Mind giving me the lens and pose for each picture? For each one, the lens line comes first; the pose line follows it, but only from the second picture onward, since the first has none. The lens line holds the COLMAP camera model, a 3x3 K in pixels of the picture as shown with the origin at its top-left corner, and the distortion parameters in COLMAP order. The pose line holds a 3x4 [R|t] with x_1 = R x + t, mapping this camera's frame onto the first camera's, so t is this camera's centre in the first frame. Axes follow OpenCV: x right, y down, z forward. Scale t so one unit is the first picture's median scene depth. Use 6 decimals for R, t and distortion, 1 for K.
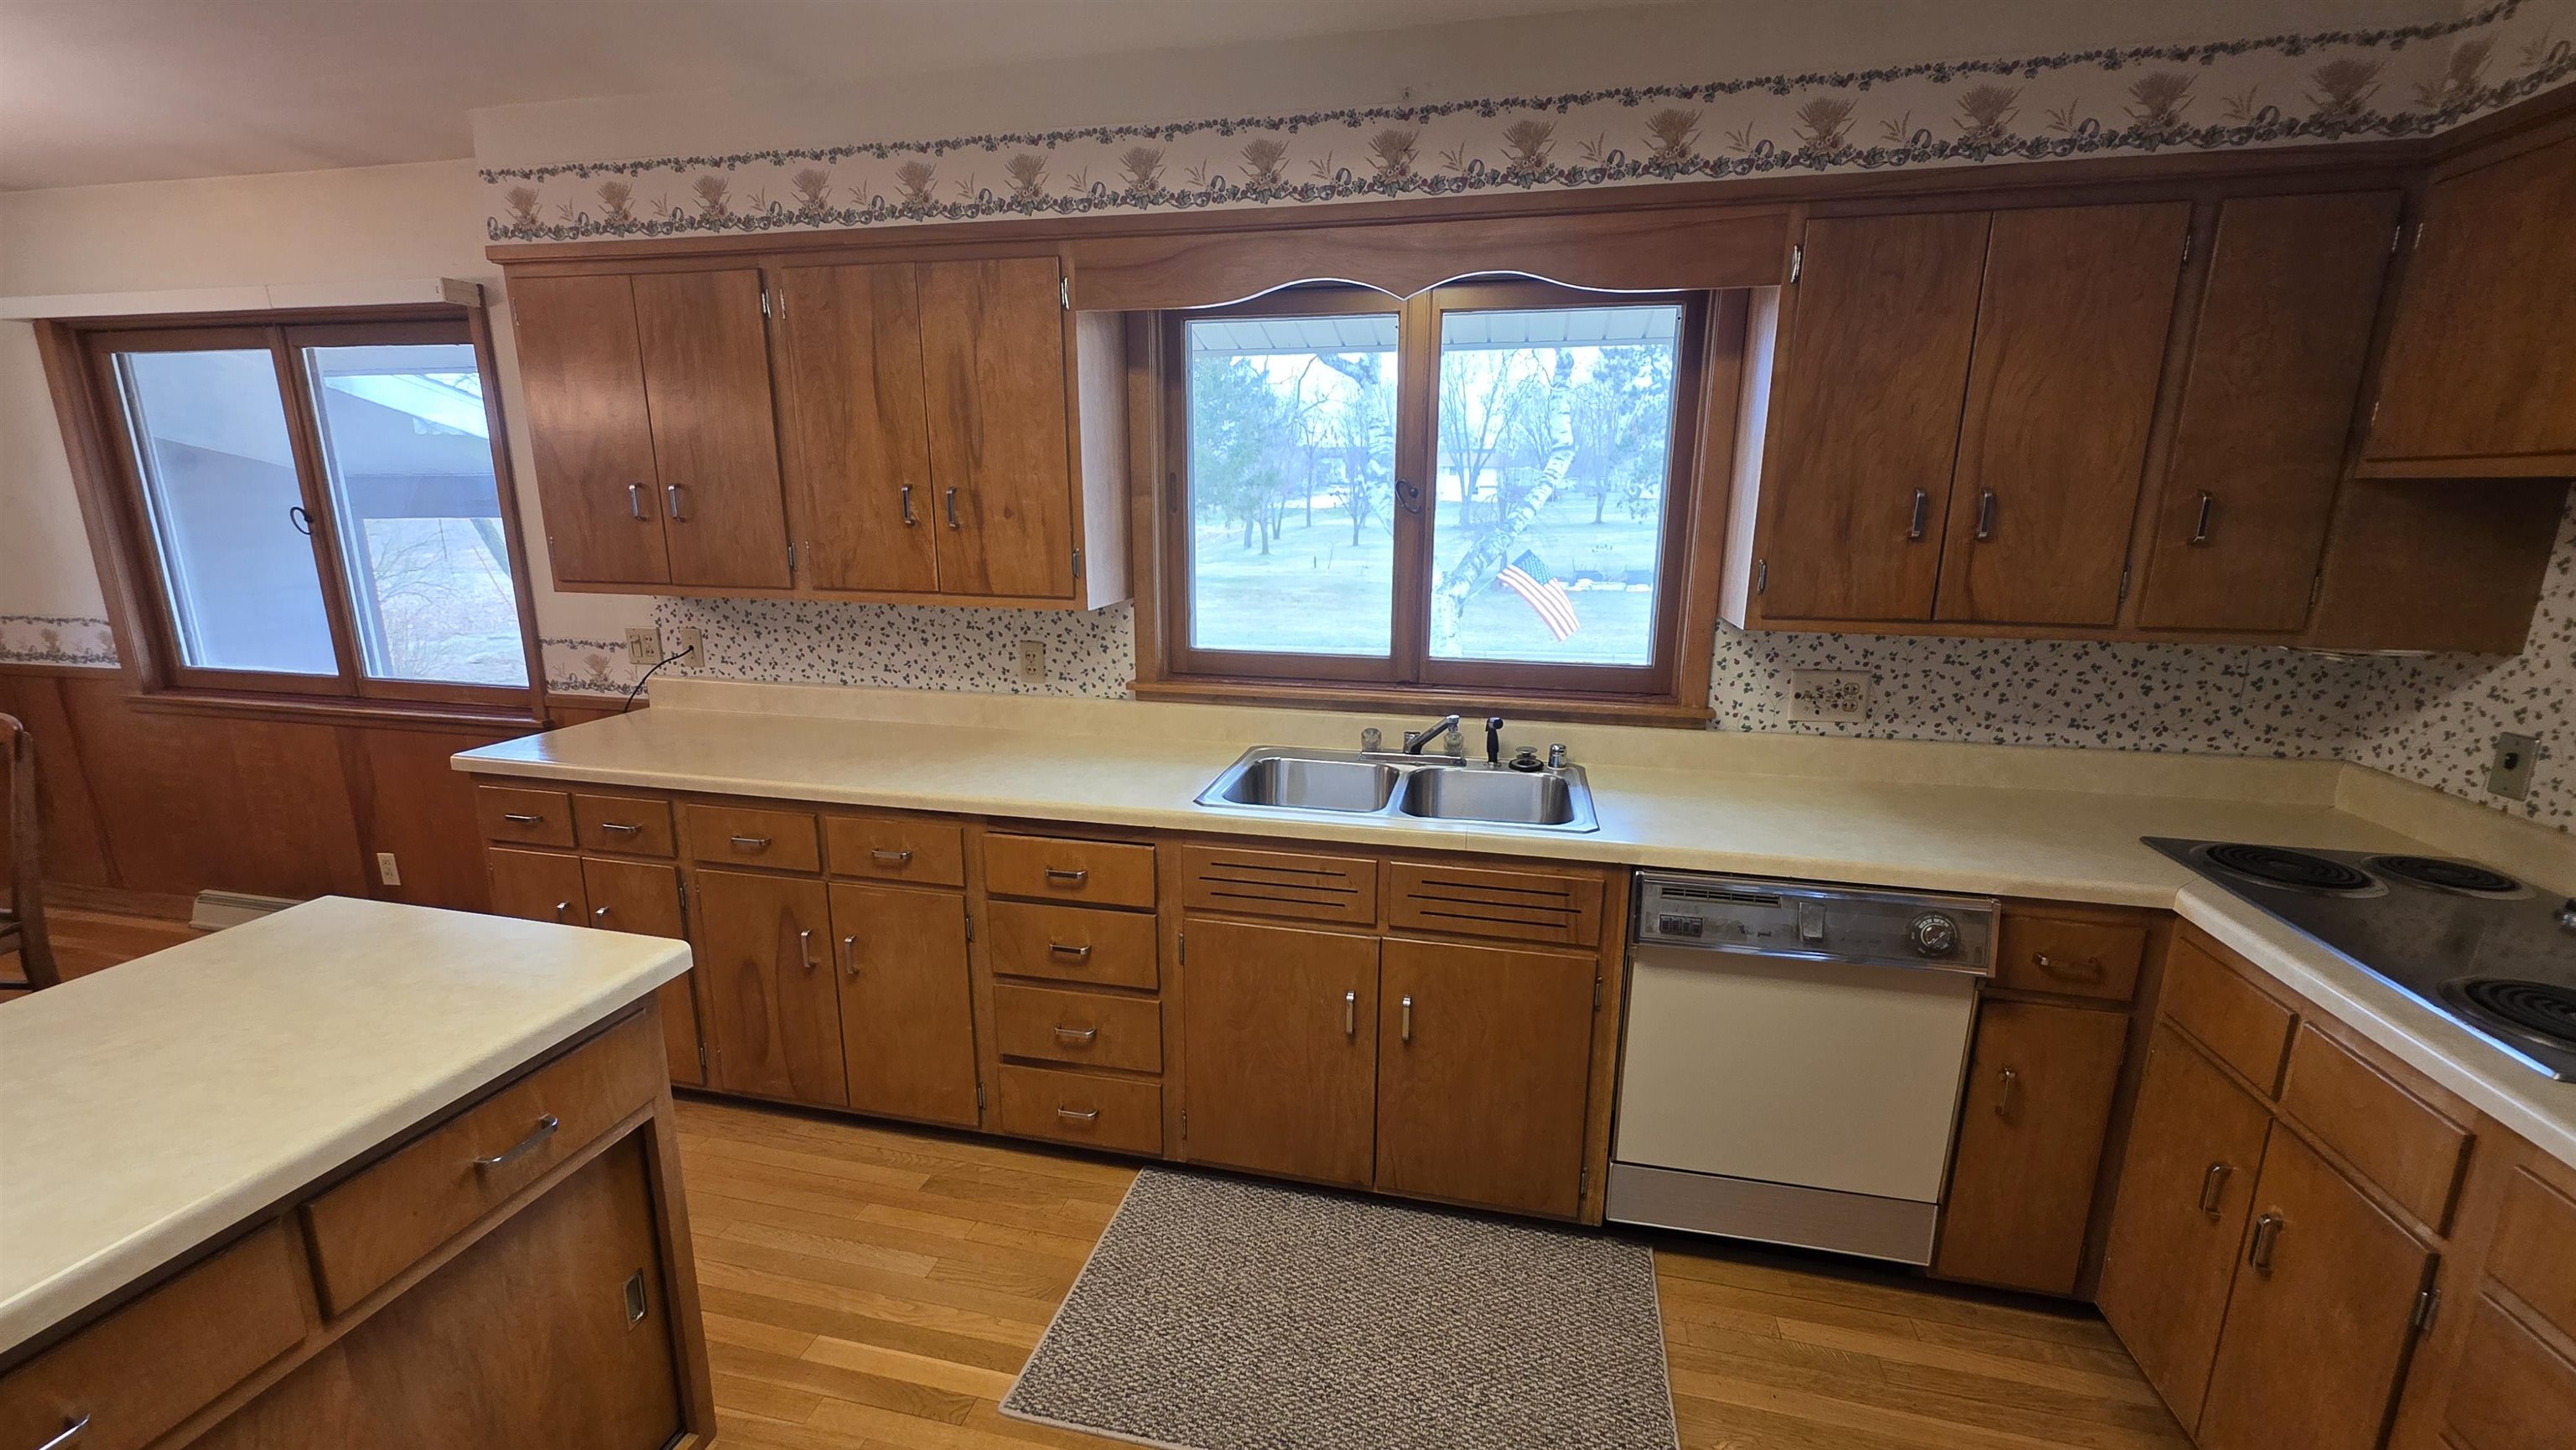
lens RADIAL K [[1018.6, 0, 1287.2], [0, 1018.6, 721.2], [0, 0, 1]] dist [0.003517, 0.000176]
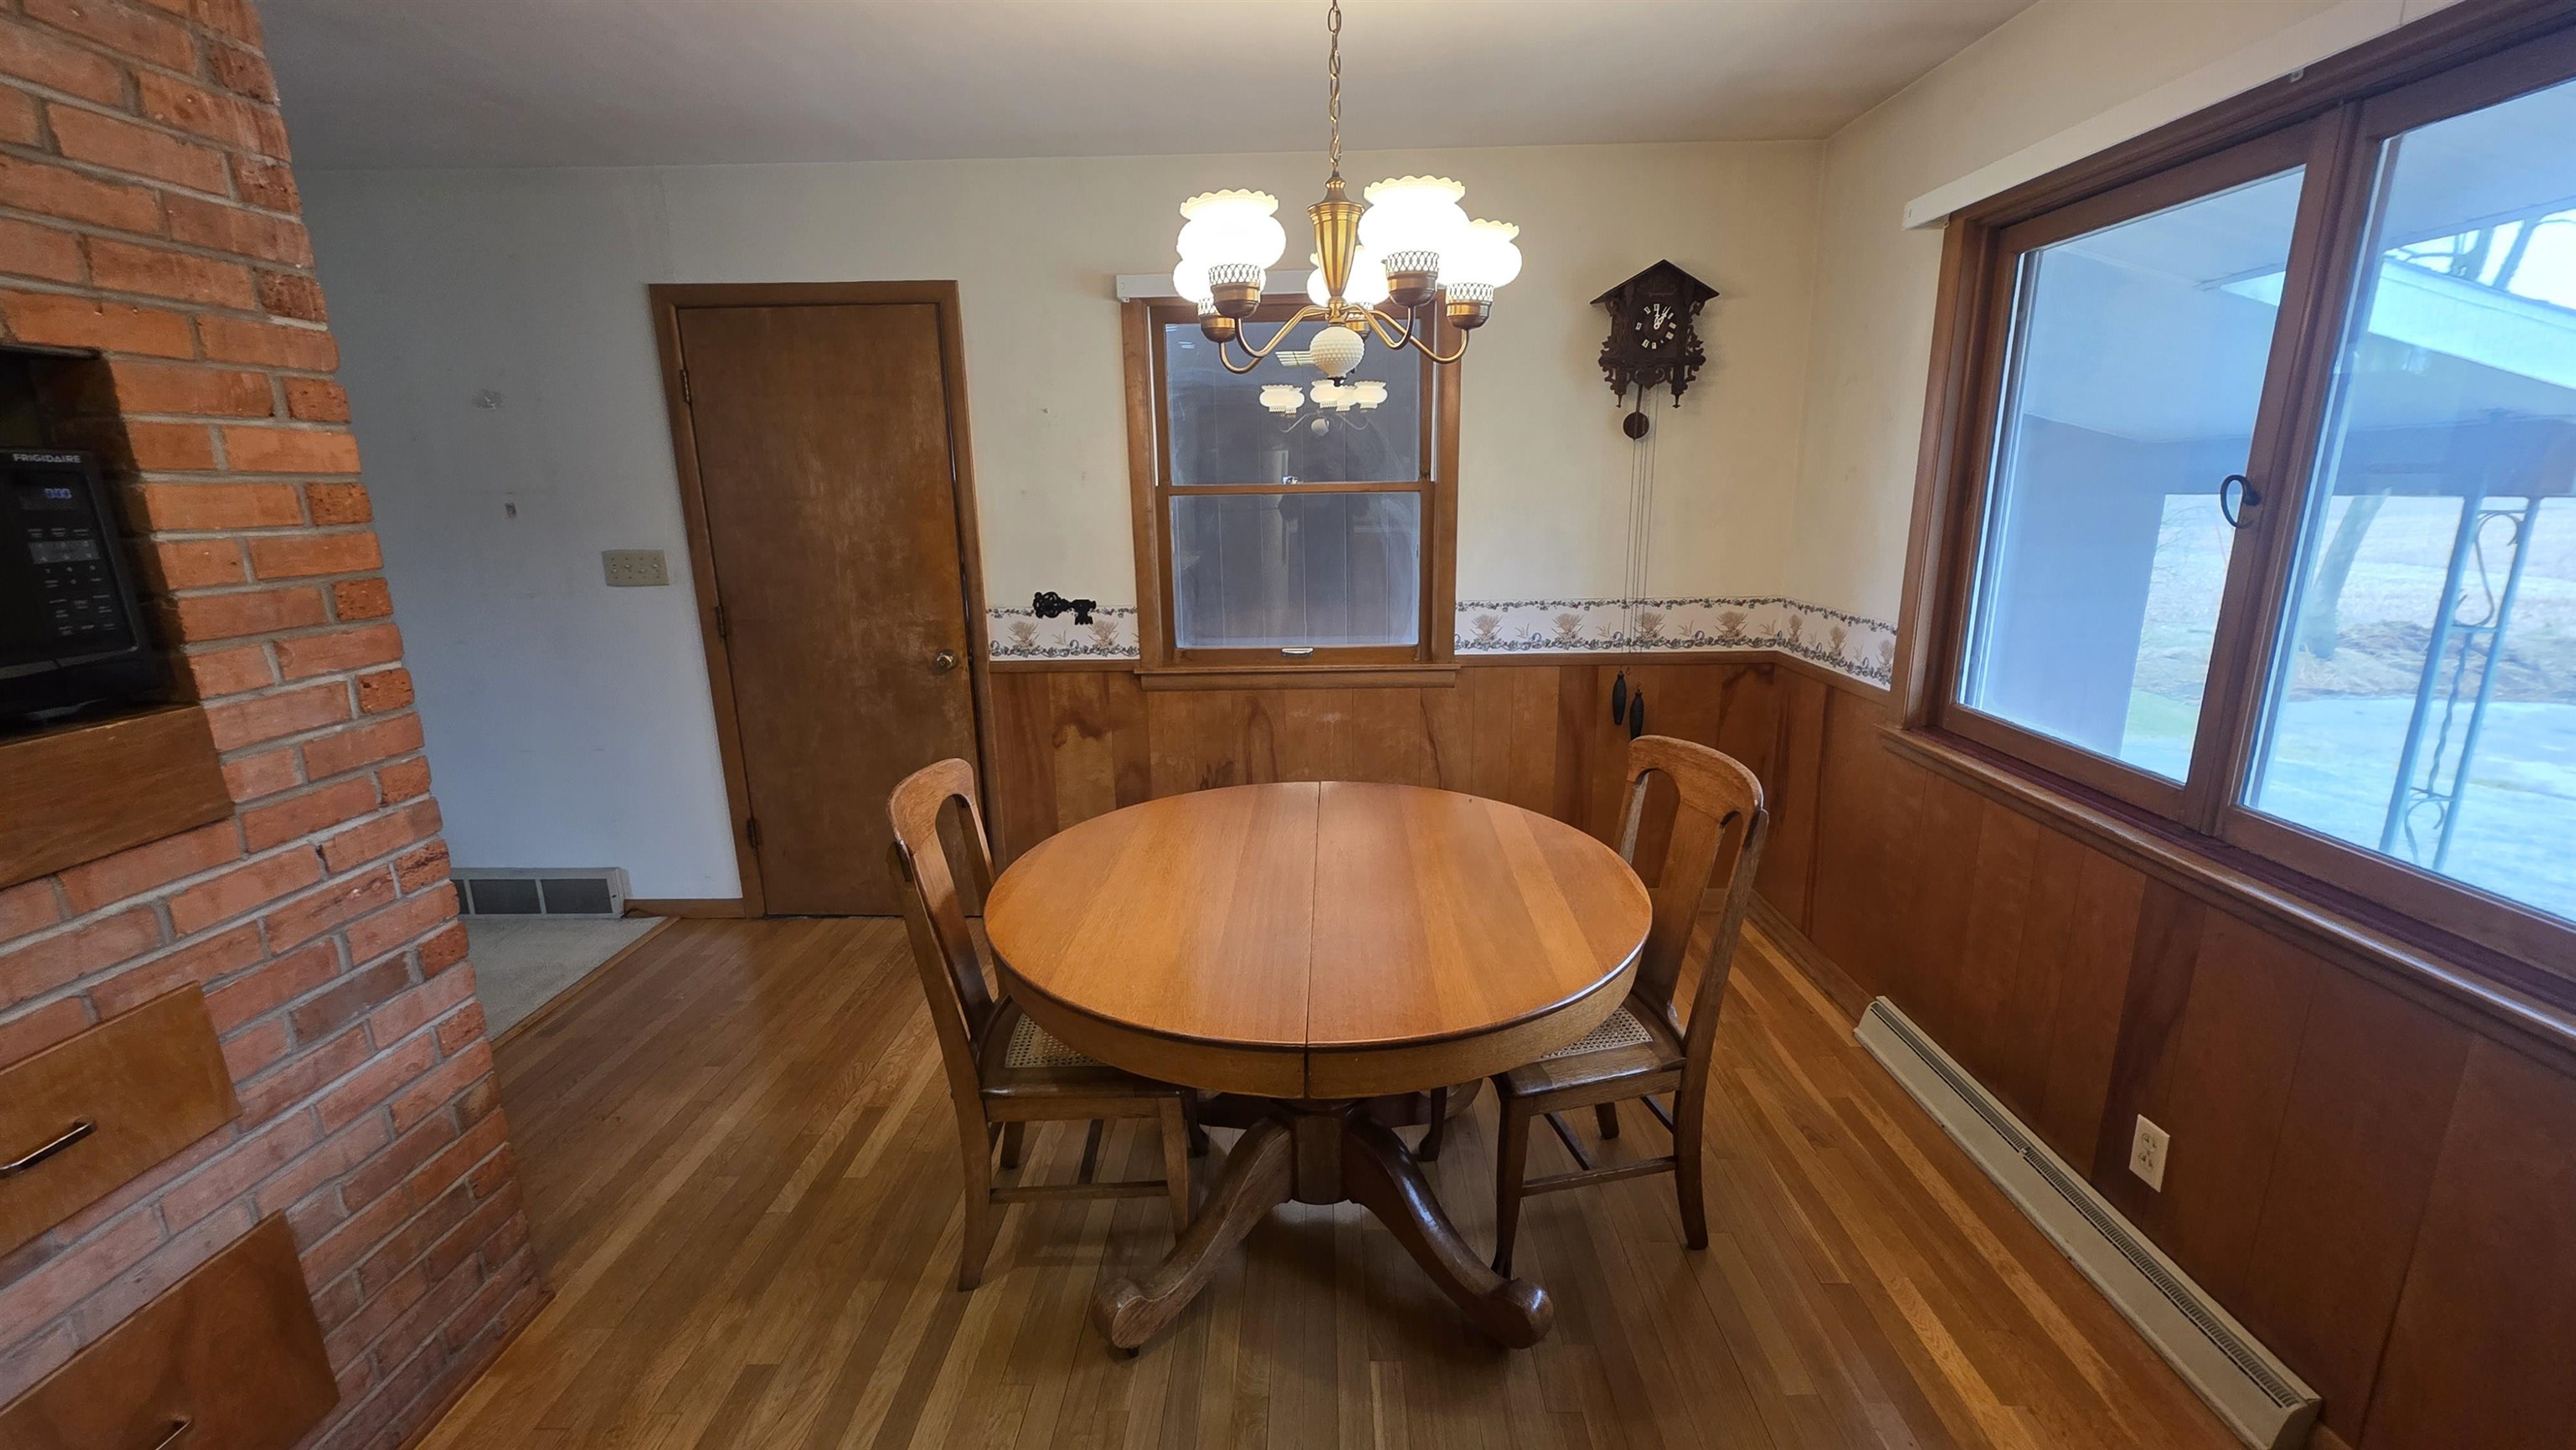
lens RADIAL K [[1014.4, 0, 1296.3], [0, 1014.4, 717.2], [0, 0, 1]] dist [-0.000880, 0.000091]
pose [[0.195014, 0.217879, -0.956294, -0.637788], [-0.200422, 0.963292, 0.178602, -0.101479], [0.960104, 0.156833, 0.231523, 0.515755]]
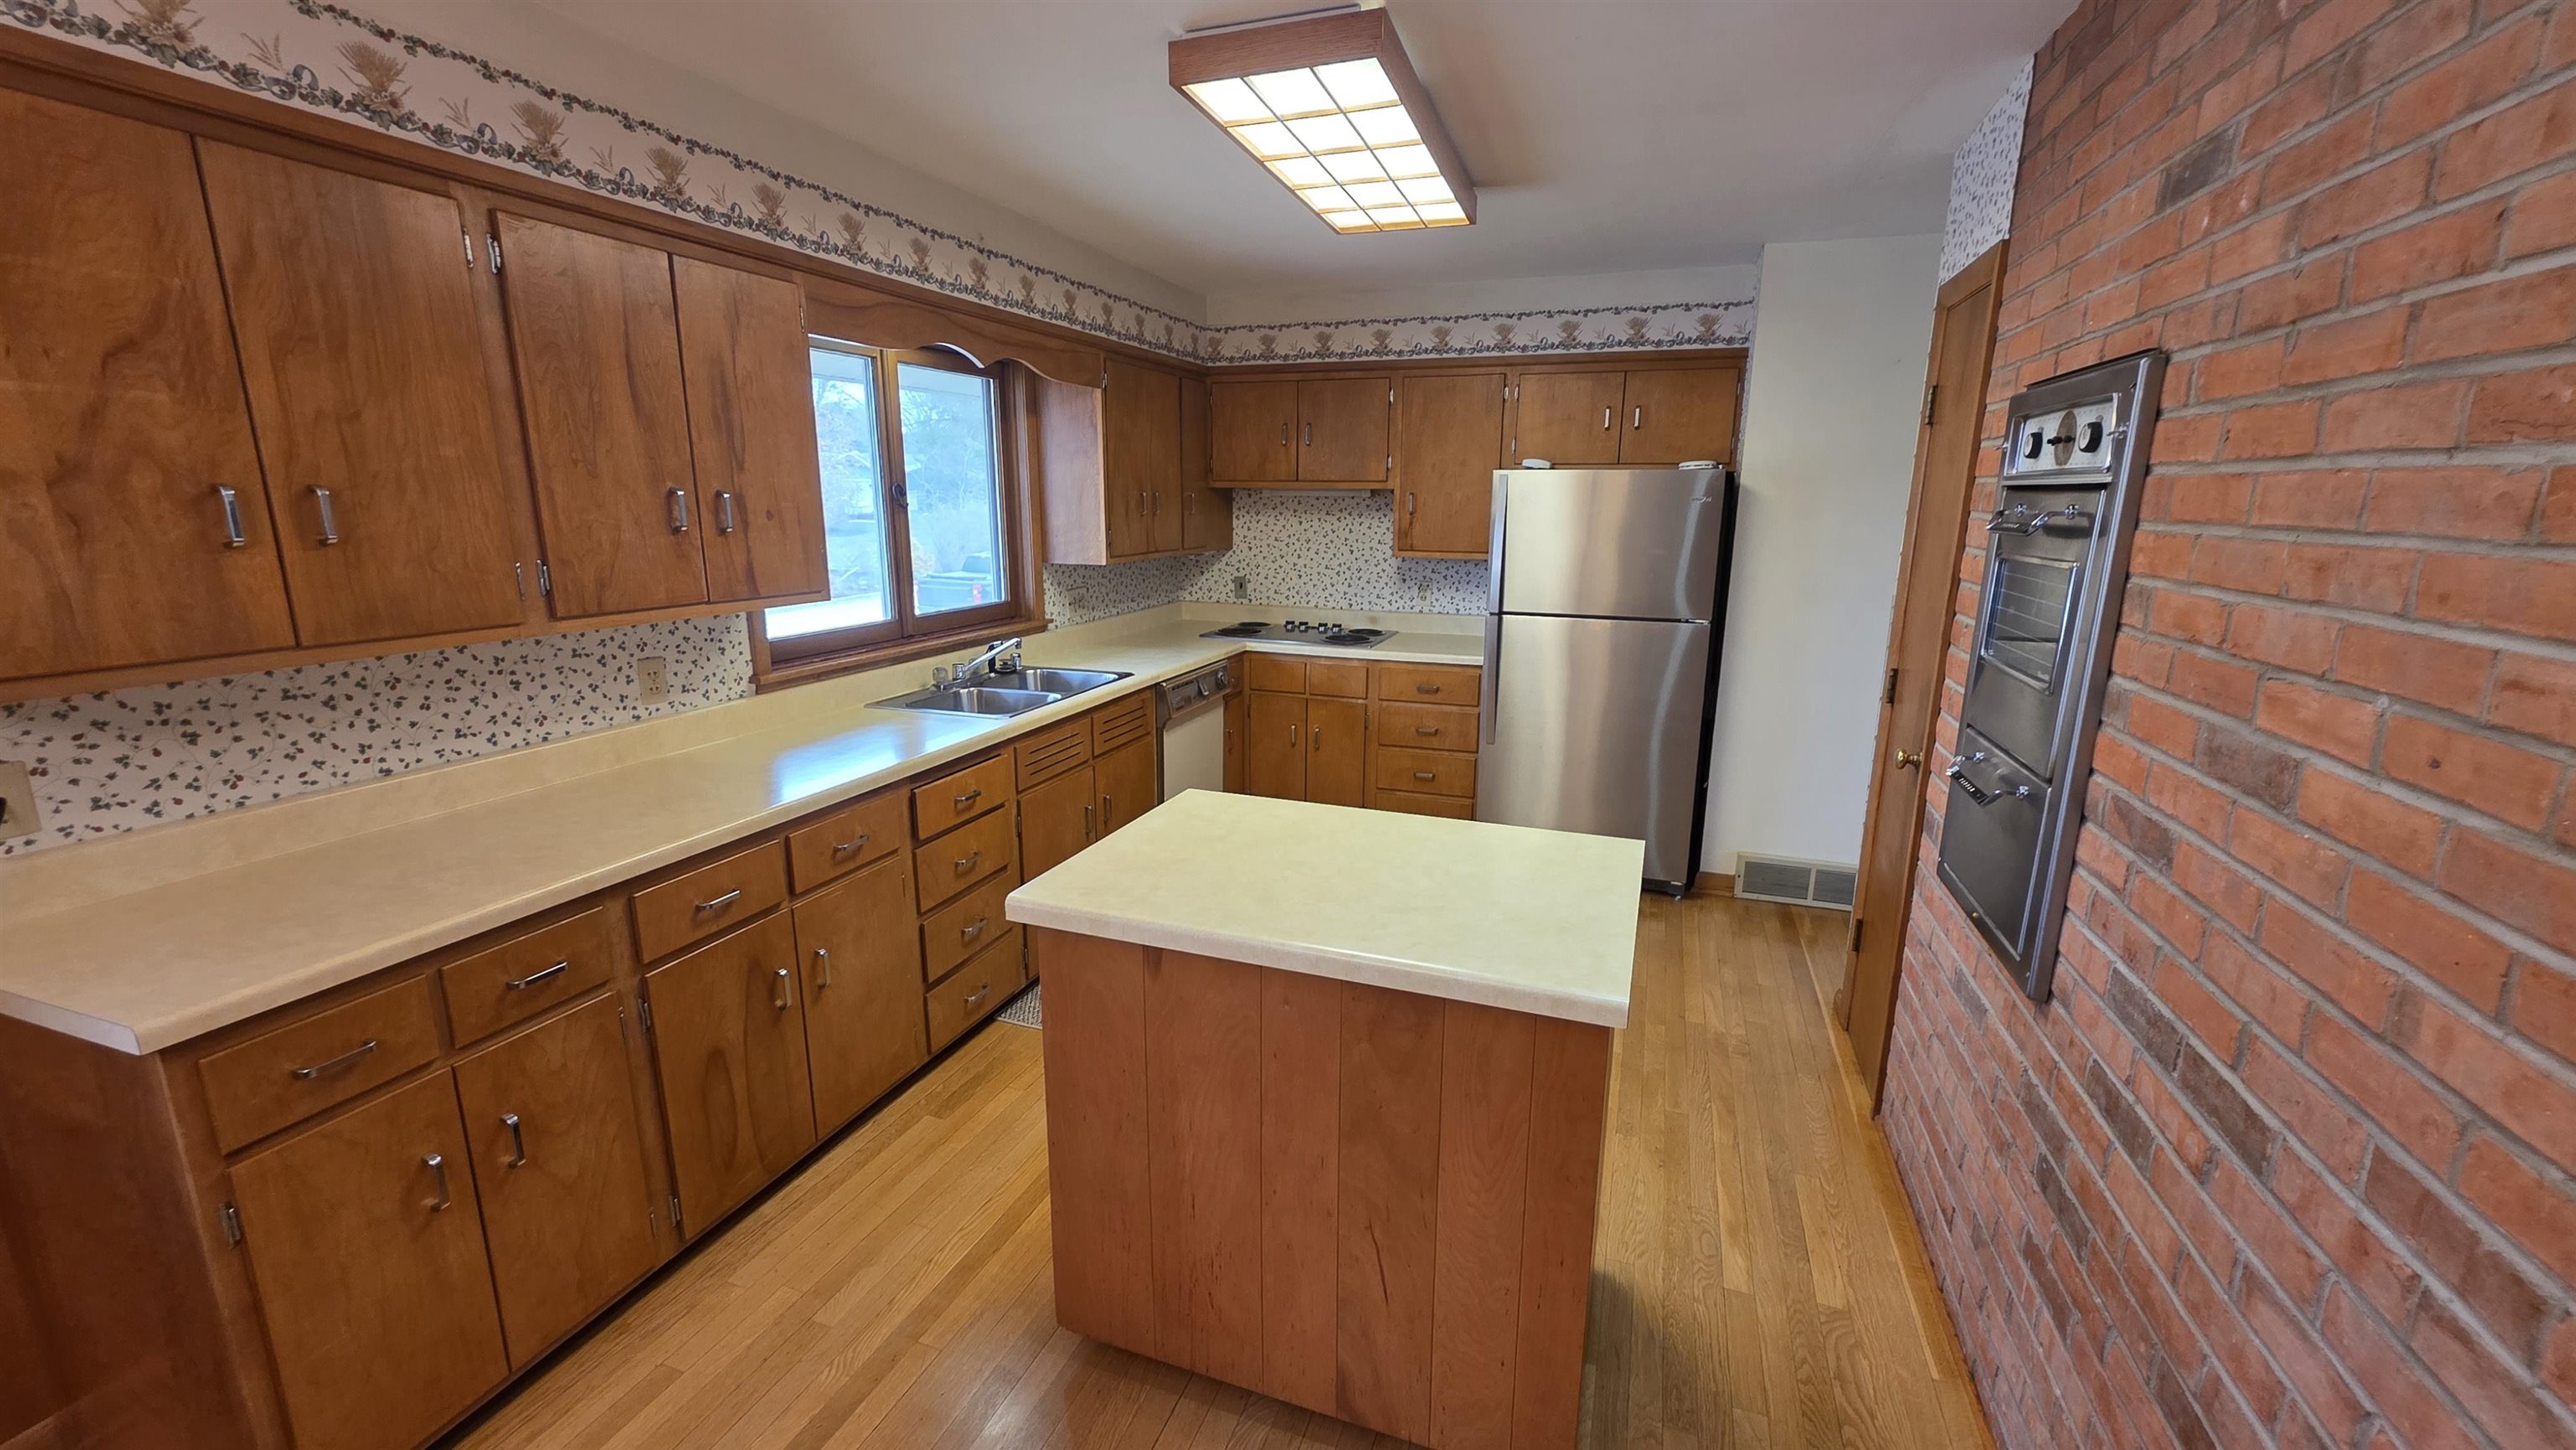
lens RADIAL K [[1018.6, 0, 1287.2], [0, 1018.6, 721.2], [0, 0, 1]] dist [0.003517, 0.000176]
pose [[0.125121, -0.221897, 0.967009, -1.088154], [0.213573, 0.957842, 0.192159, -0.078667], [-0.968881, 0.182484, 0.167238, 0.307203]]
